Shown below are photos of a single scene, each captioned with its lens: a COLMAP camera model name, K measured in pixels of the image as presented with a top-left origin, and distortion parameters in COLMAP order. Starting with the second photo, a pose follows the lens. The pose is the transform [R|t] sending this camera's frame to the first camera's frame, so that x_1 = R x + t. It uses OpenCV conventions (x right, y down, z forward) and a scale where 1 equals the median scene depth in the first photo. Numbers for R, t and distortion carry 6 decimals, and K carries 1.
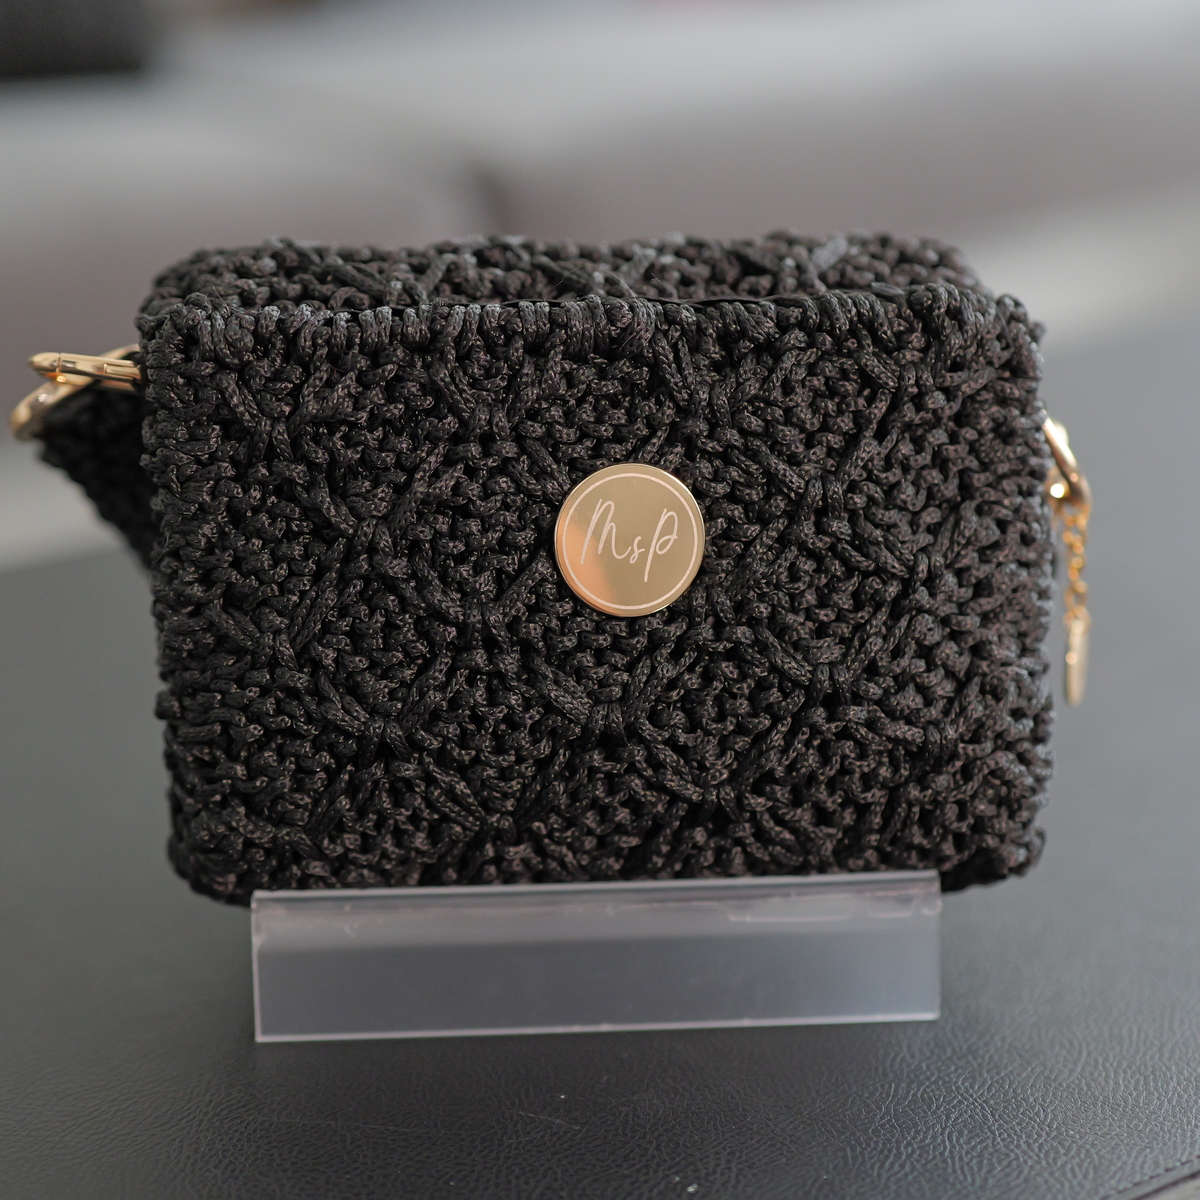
lens RADIAL K [[2862.3, 0, 600.0], [0, 2862.3, 600.0], [0, 0, 1]] dist [0.018616, 0.417806]
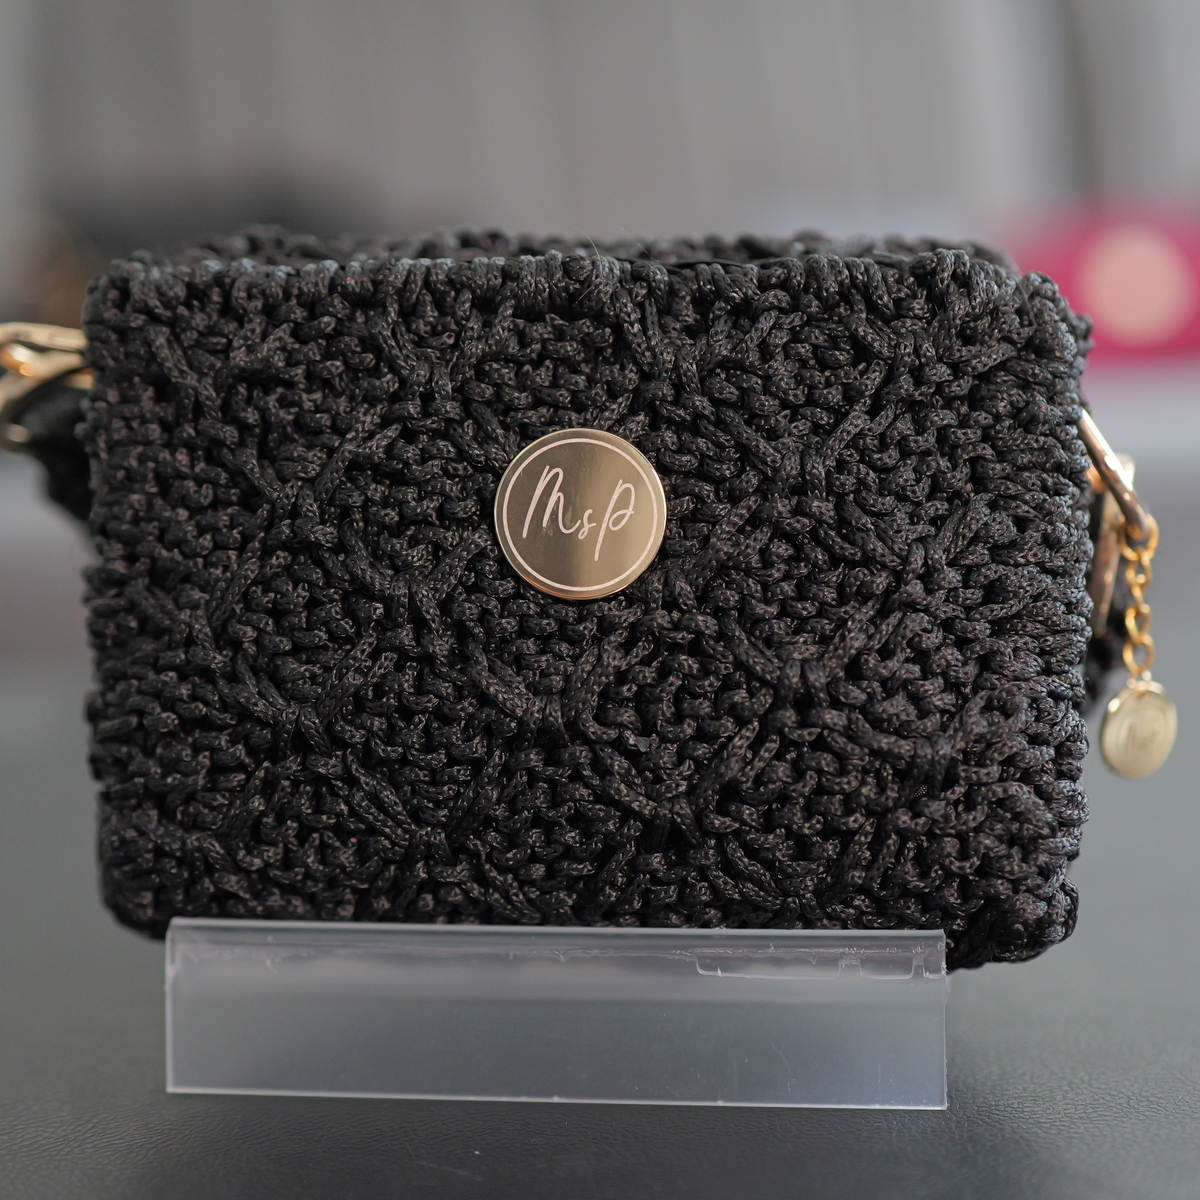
lens RADIAL K [[2862.3, 0, 600.0], [0, 2862.3, 600.0], [0, 0, 1]] dist [0.018616, 0.417806]
pose [[0.980084, 0.014407, -0.198061, 0.192134], [-0.055298, 0.977716, -0.202517, 0.184388], [0.190730, 0.209436, 0.959040, 0.148678]]
